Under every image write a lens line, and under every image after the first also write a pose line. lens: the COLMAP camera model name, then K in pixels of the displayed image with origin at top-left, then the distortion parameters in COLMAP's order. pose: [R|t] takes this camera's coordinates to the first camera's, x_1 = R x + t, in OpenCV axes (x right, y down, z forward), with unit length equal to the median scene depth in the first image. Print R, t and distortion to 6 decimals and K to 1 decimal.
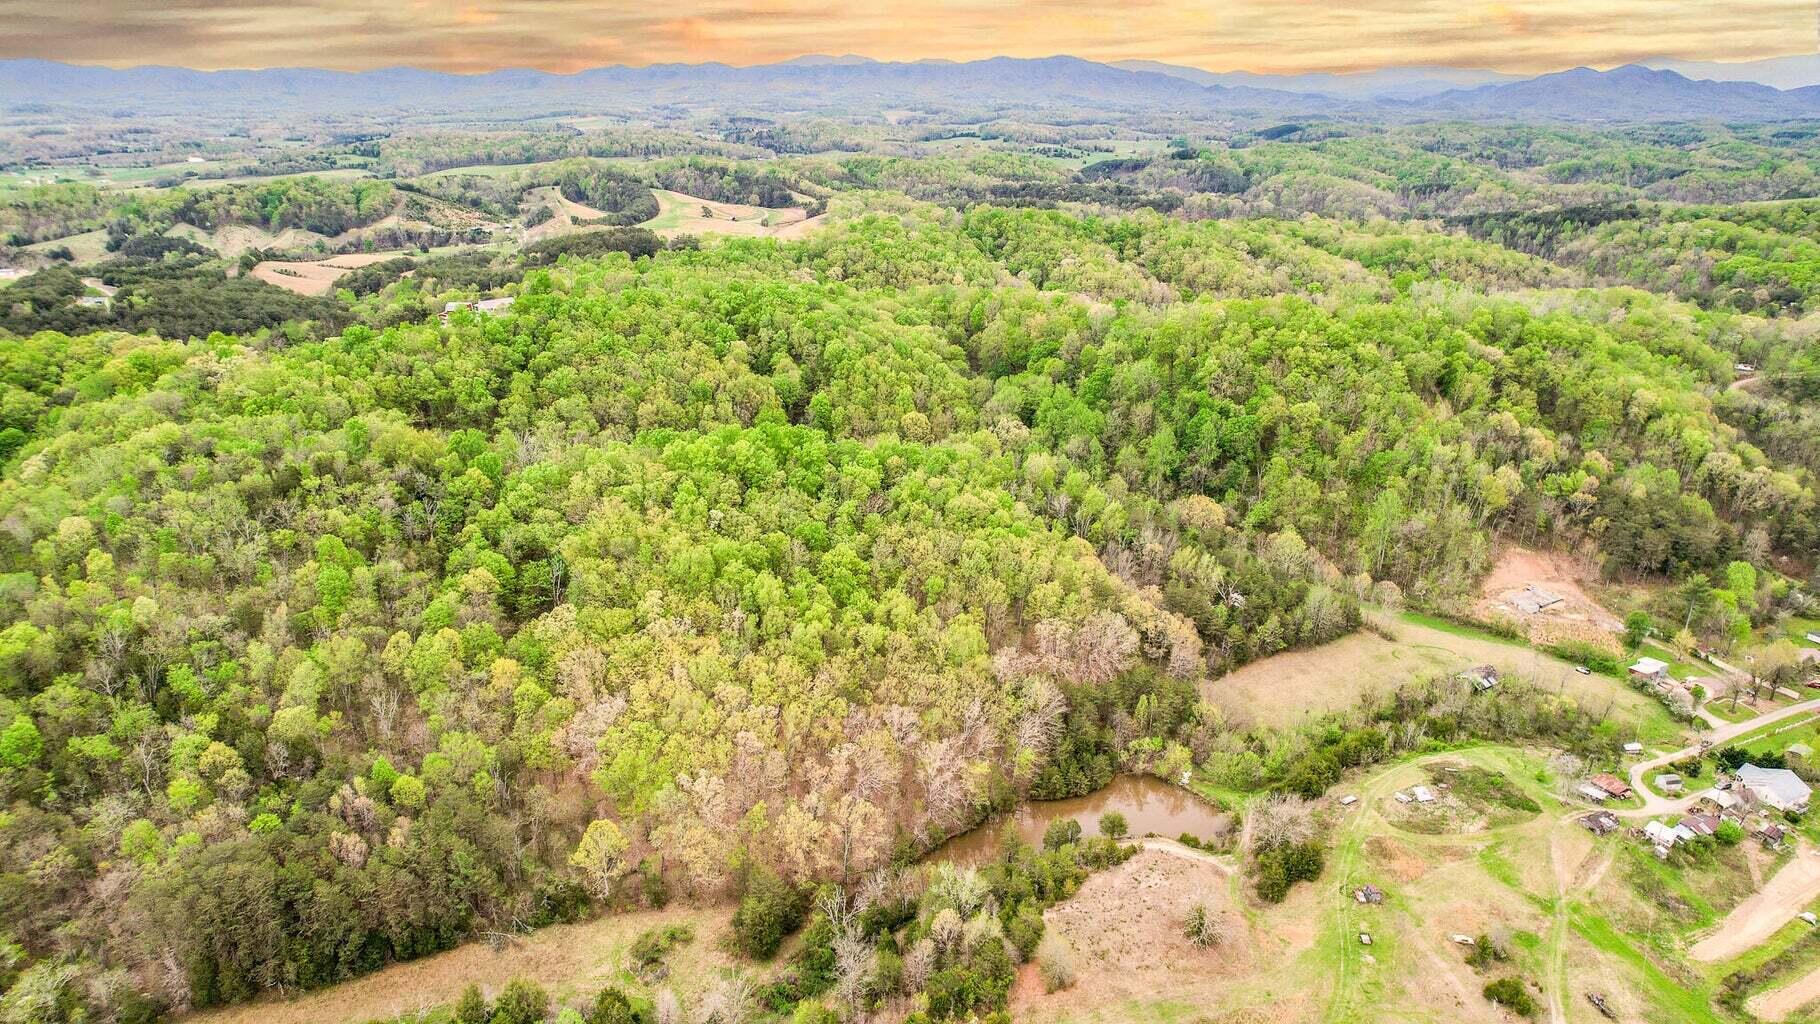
lens RADIAL K [[1132.2, 0, 908.1], [0, 1132.2, 540.4], [0, 0, 1]] dist [-0.067295, 0.035561]
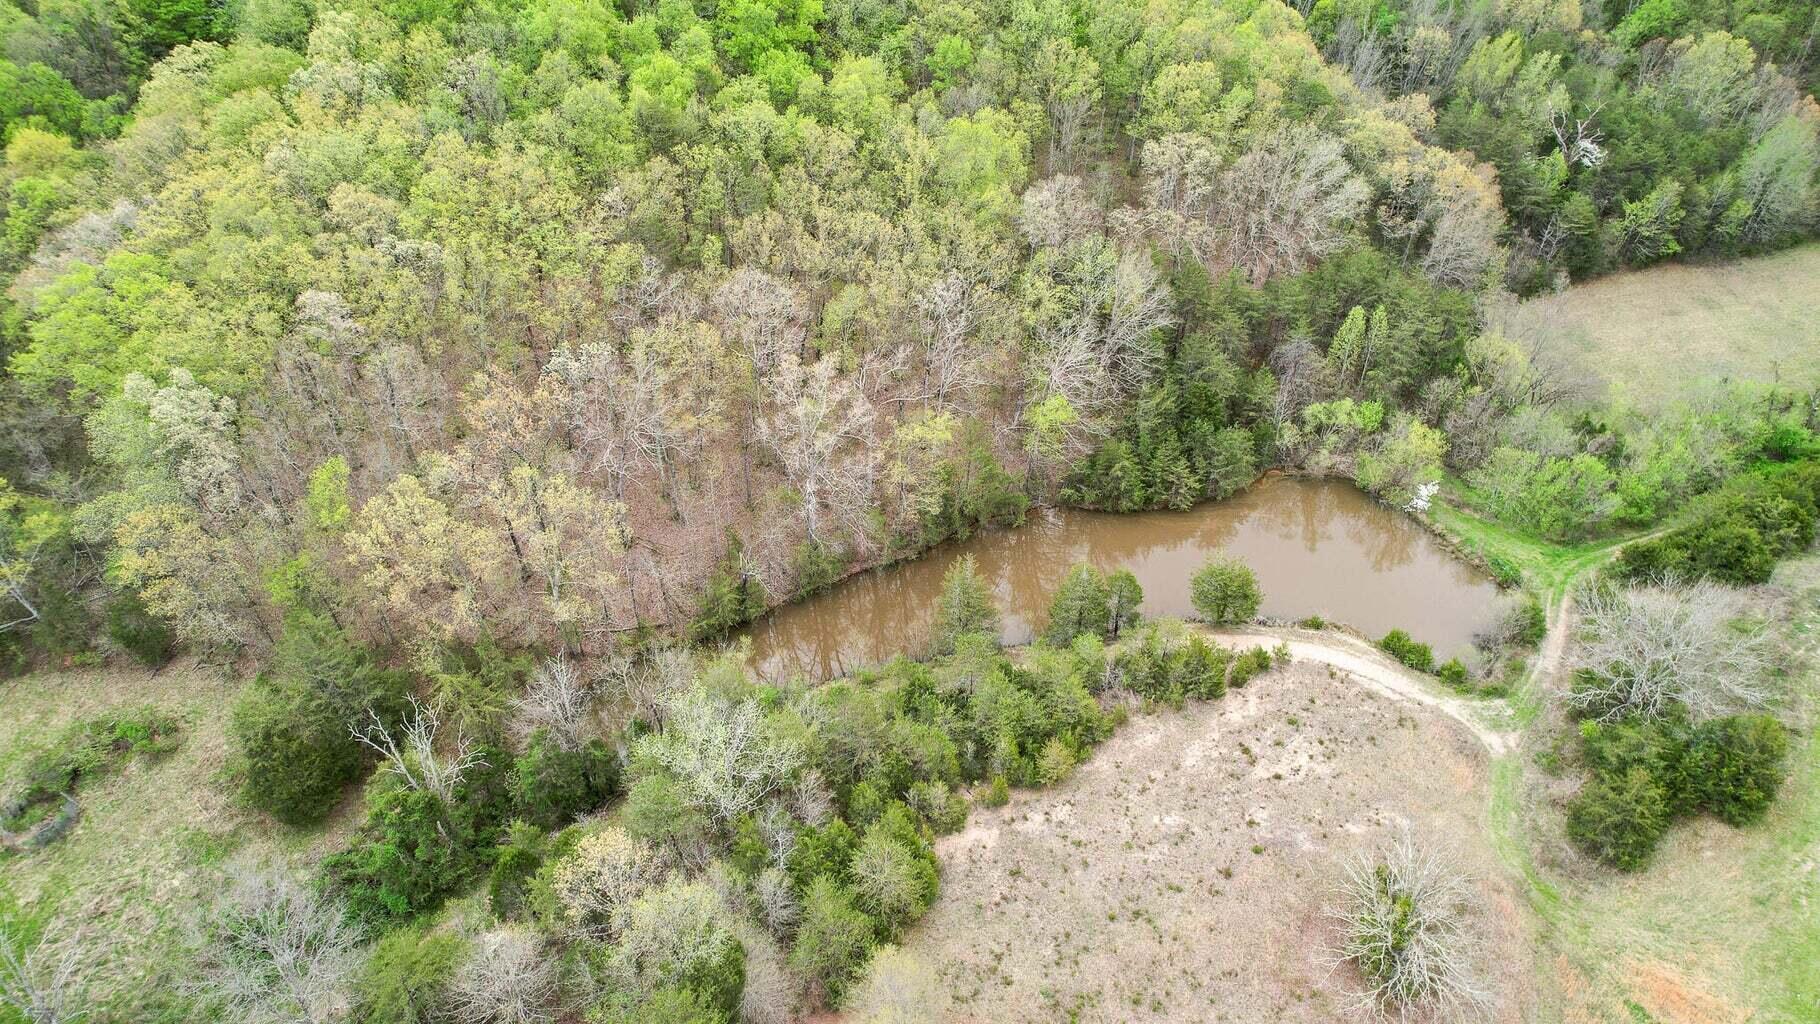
lens RADIAL K [[1132.2, 0, 908.1], [0, 1132.2, 540.4], [0, 0, 1]] dist [-0.067295, 0.035561]
pose [[0.978635, 0.110727, -0.173245, 0.124783], [-0.052744, 0.949603, 0.308985, 0.100438], [0.198727, -0.293246, 0.935155, 0.535290]]
